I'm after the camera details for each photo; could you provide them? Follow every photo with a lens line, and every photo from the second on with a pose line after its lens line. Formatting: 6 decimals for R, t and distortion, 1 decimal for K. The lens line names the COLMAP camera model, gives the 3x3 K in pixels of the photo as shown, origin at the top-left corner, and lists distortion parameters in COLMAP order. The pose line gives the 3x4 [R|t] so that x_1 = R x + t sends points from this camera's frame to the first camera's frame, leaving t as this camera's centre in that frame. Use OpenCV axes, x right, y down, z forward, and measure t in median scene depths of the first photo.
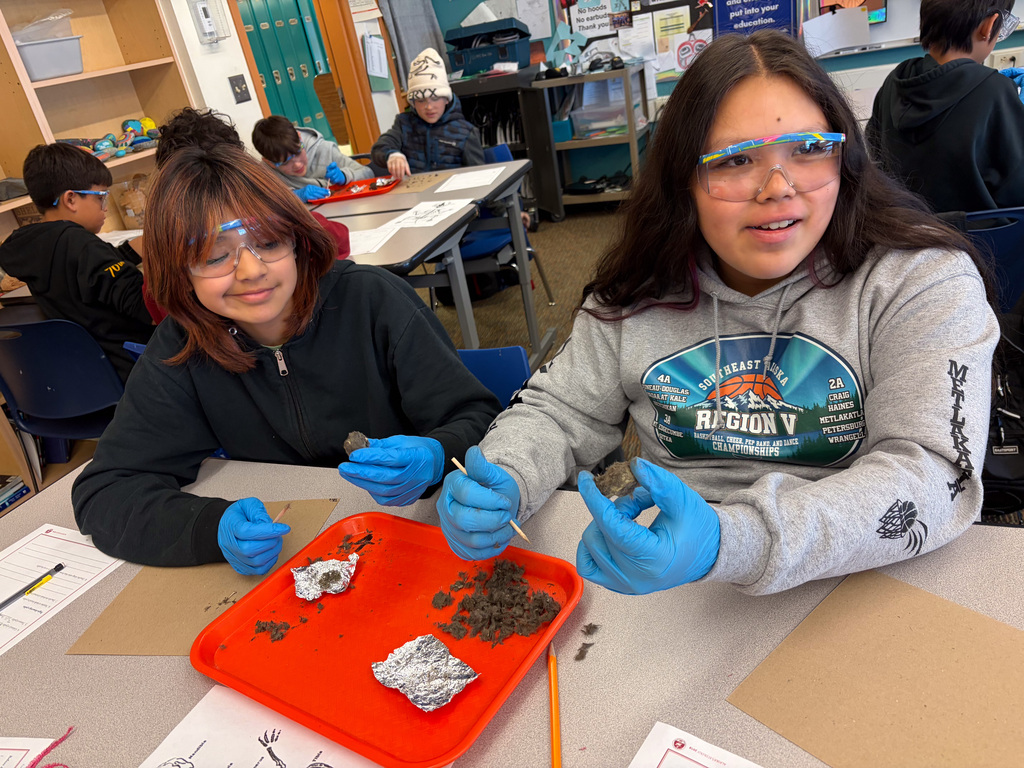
lens RADIAL K [[748.5, 0, 498.1], [0, 748.5, 382.9], [0, 0, 1]] dist [-0.001438, 0.001827]
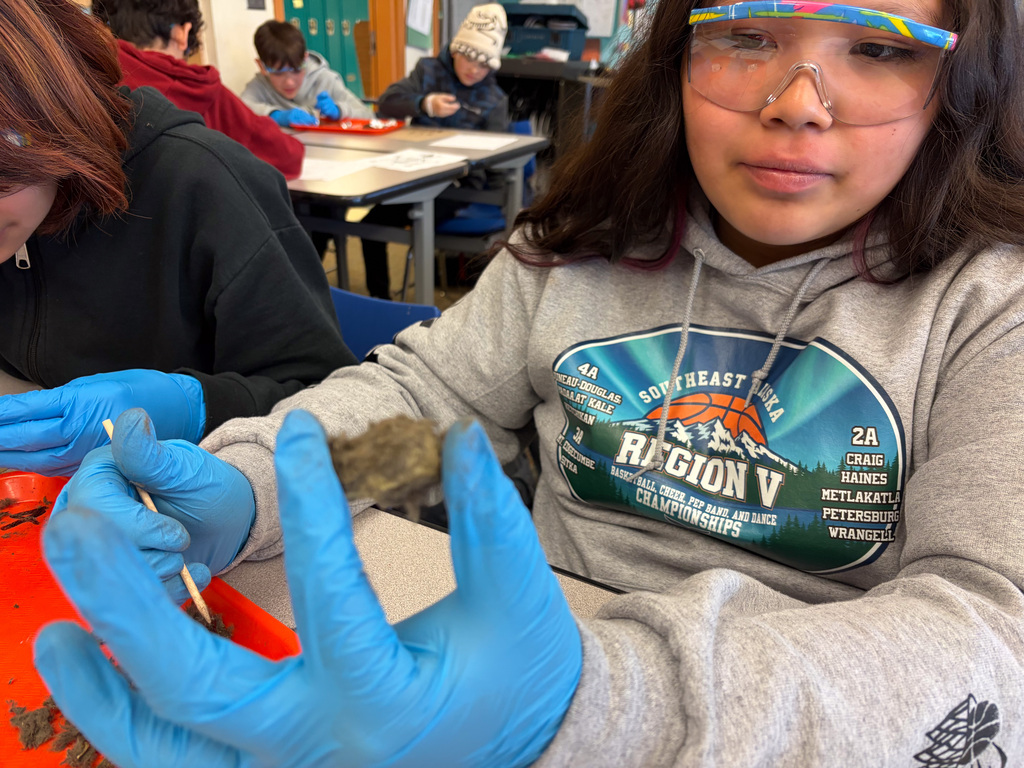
lens RADIAL K [[780.1, 0, 512.0], [0, 780.1, 384.0], [0, 0, 1]] dist [-0.010894, -0.006445]
pose [[0.967842, 0.245583, 0.054498, 0.135609], [-0.244795, 0.969352, -0.020793, 0.035868], [-0.057935, 0.006783, 0.998297, 0.384099]]
